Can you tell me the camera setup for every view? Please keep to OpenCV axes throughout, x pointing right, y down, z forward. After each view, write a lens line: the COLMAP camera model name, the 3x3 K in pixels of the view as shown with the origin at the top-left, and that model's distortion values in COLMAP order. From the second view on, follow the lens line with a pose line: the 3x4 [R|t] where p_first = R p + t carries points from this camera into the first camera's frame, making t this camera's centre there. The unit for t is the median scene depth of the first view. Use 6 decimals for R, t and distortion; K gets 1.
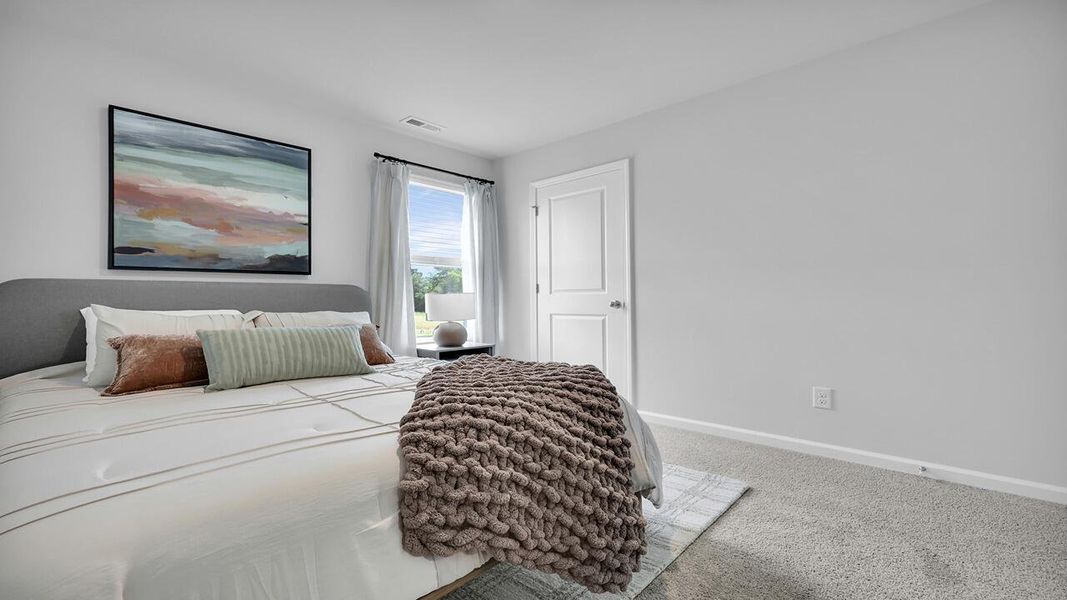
lens RADIAL K [[436.3, 0, 533.1], [0, 436.3, 294.6], [0, 0, 1]] dist [-0.001580, -0.000575]
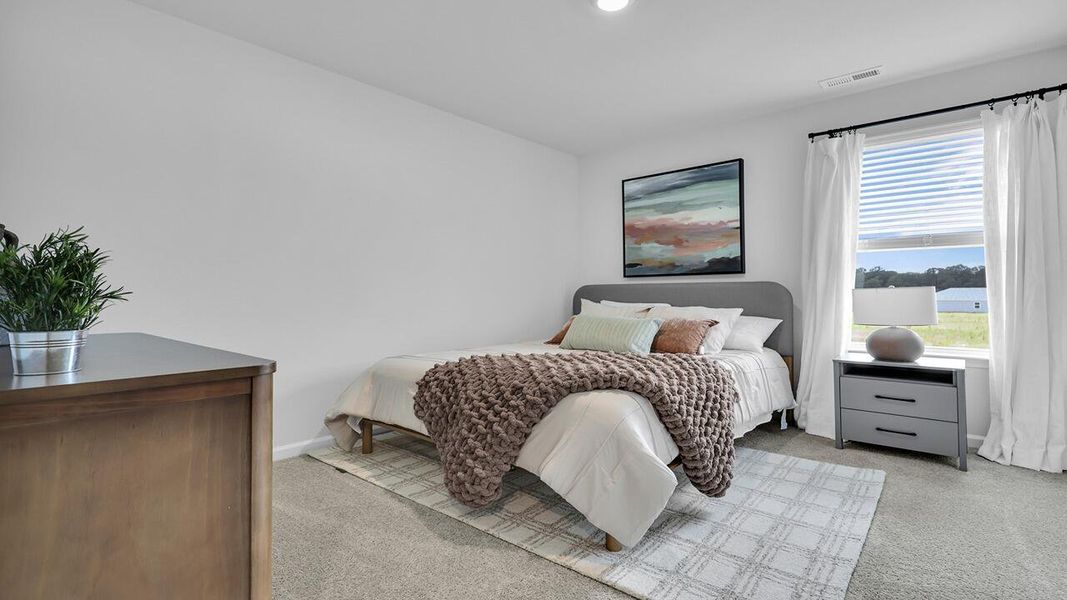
lens RADIAL K [[436.3, 0, 533.2], [0, 436.3, 298.4], [0, 0, 1]] dist [-0.001580, -0.000575]
pose [[0.119359, 0.006766, -0.992828, 0.568245], [0.008157, 0.999936, 0.007795, 0.004711], [0.992818, -0.009029, 0.119296, 0.385121]]
